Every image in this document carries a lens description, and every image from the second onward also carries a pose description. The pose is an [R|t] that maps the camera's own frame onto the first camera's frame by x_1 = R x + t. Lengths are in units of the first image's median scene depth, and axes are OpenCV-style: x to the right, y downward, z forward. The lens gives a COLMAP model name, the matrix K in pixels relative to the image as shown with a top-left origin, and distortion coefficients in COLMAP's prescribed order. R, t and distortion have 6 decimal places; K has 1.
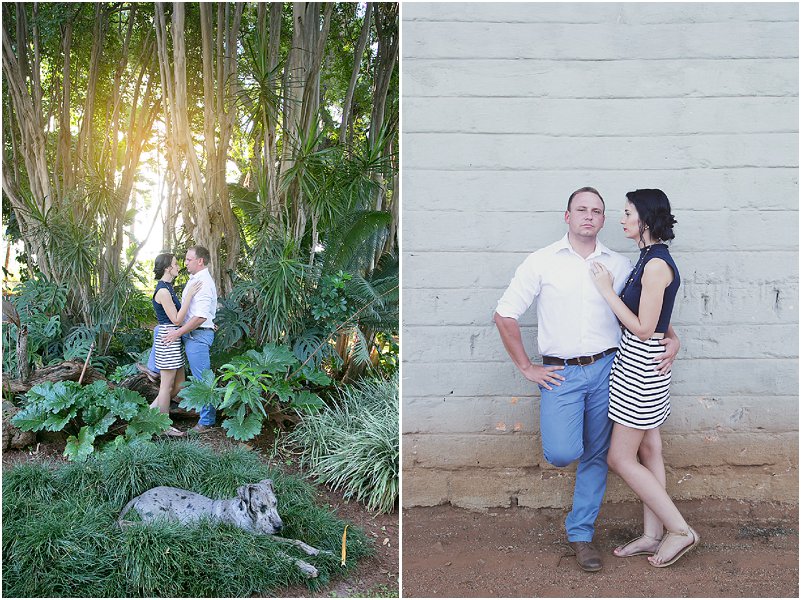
lens RADIAL K [[924.7, 0, 400.5], [0, 924.7, 300.0], [0, 0, 1]] dist [-0.000499, 0.002737]
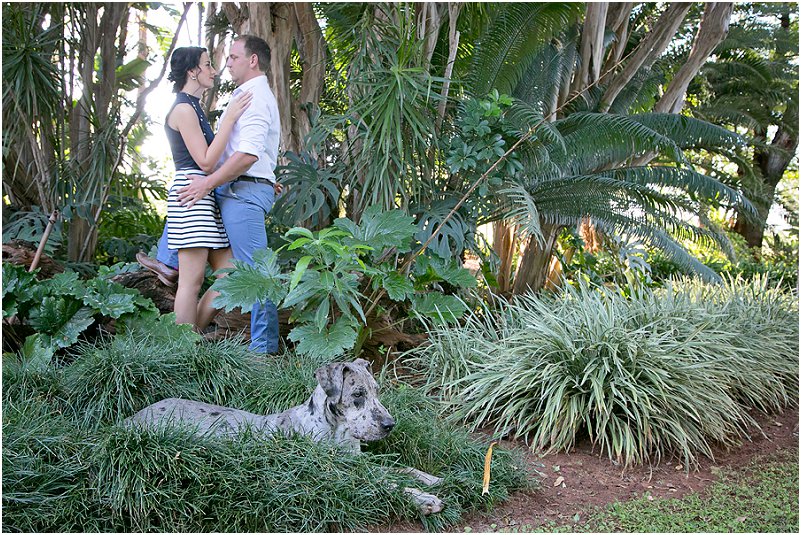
lens RADIAL K [[911.9, 0, 400.5], [0, 911.9, 267.5], [0, 0, 1]] dist [0.043057, 0.024016]
pose [[0.977944, 0.040032, -0.204997, 0.004415], [-0.018179, 0.994050, 0.107396, 0.024192], [0.208076, -0.101300, 0.972853, 0.427701]]
